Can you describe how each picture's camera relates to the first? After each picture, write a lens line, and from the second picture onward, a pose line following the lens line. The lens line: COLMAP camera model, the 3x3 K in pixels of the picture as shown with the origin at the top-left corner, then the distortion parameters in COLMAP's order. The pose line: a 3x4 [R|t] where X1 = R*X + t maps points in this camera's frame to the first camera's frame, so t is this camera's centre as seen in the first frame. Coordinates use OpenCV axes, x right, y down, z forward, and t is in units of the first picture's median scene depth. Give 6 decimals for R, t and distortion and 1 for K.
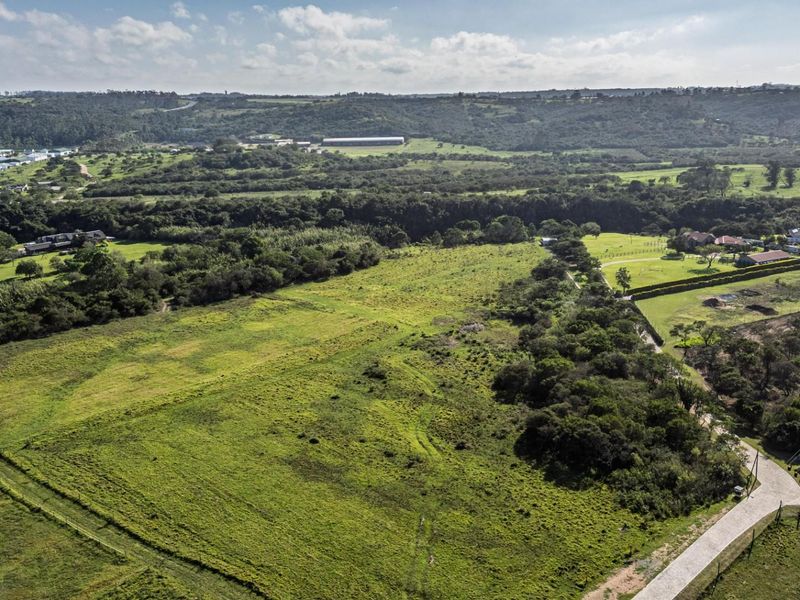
lens RADIAL K [[747.9, 0, 395.0], [0, 747.9, 305.7], [0, 0, 1]] dist [0.060140, 0.000000]
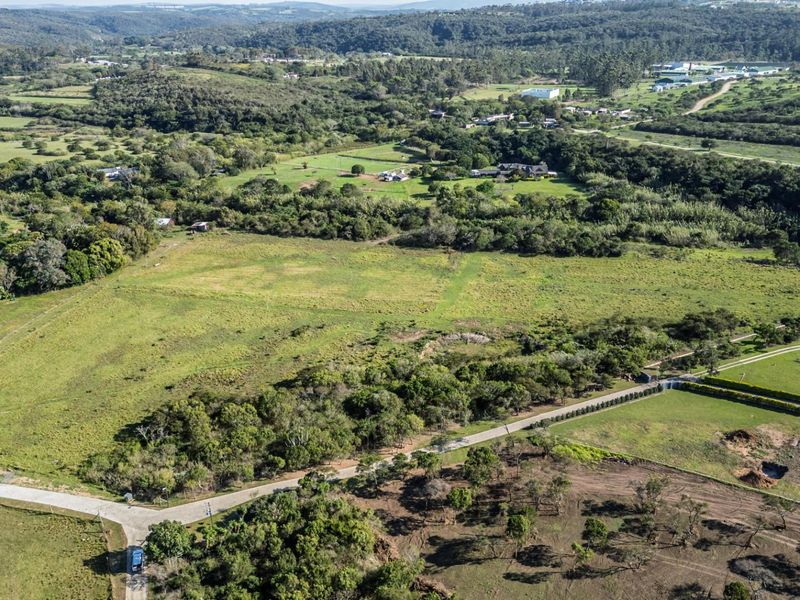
lens RADIAL K [[747.9, 0, 402.2], [0, 747.9, 300.8], [0, 0, 1]] dist [0.060140, 0.000000]
pose [[0.500277, 0.321576, -0.803936, 0.821263], [-0.219013, 0.945280, 0.241825, -0.231219], [0.837709, 0.055093, 0.543330, 0.375883]]
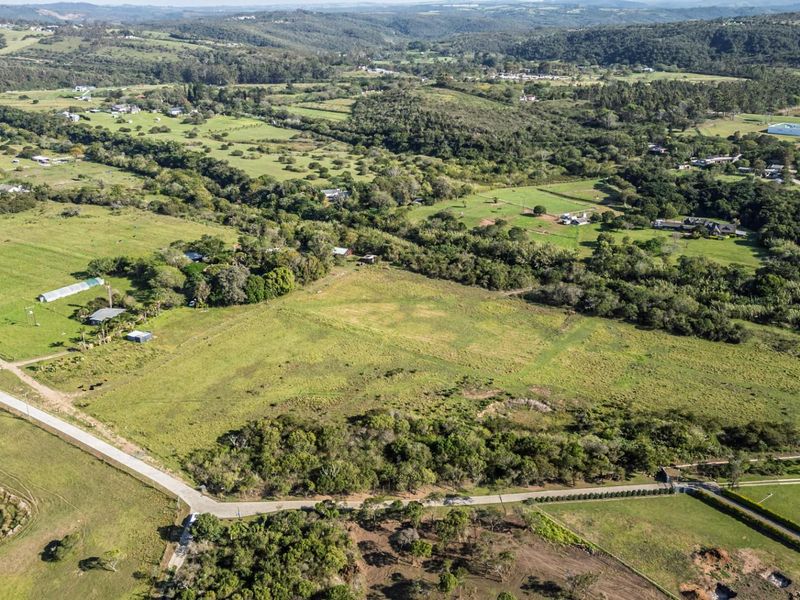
lens RADIAL K [[747.9, 0, 399.7], [0, 747.9, 301.6], [0, 0, 1]] dist [0.060140, 0.000000]
pose [[0.158326, 0.373953, -0.913834, 1.004513], [-0.250153, 0.910504, 0.329251, -0.414914], [0.955174, 0.176469, 0.237702, 0.510664]]
